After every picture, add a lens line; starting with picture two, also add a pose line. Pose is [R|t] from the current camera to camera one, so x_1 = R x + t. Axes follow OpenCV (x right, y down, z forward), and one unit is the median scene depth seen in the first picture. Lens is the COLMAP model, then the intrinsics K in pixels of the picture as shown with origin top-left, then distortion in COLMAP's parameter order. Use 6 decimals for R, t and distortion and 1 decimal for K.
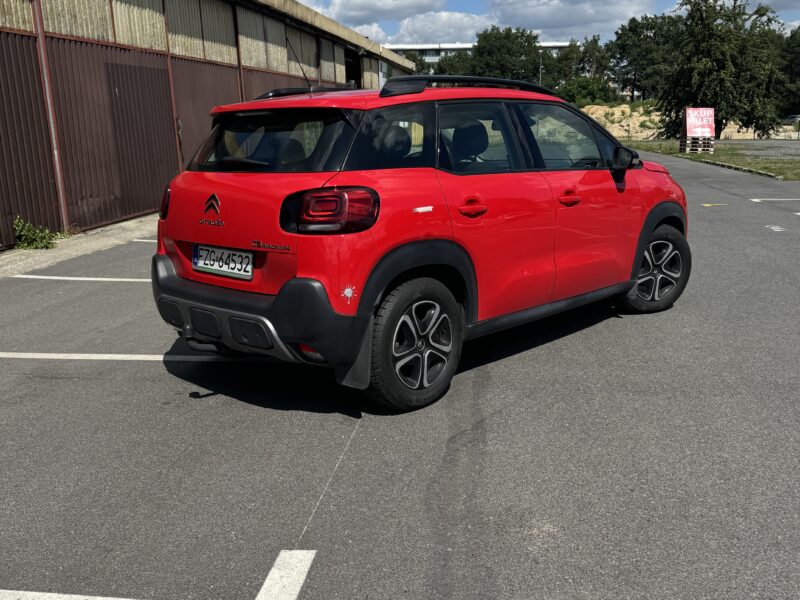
lens RADIAL K [[754.8, 0, 400.0], [0, 754.8, 300.0], [0, 0, 1]] dist [0.020271, -0.001535]
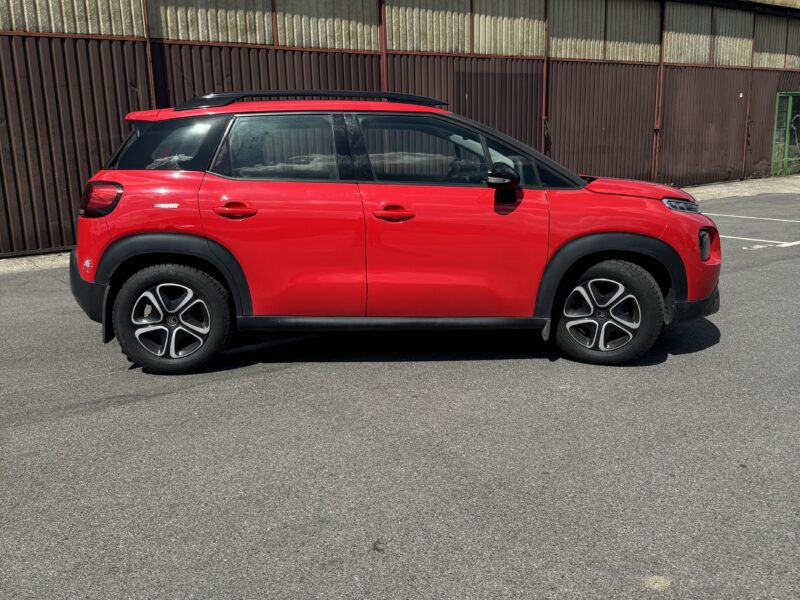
lens RADIAL K [[757.0, 0, 400.0], [0, 757.0, 300.0], [0, 0, 1]] dist [0.144374, -0.222048]
pose [[0.723798, 0.160044, -0.671195, 0.443712], [-0.160597, 0.985089, 0.061708, -0.042500], [0.671063, 0.063128, 0.738708, 0.146194]]
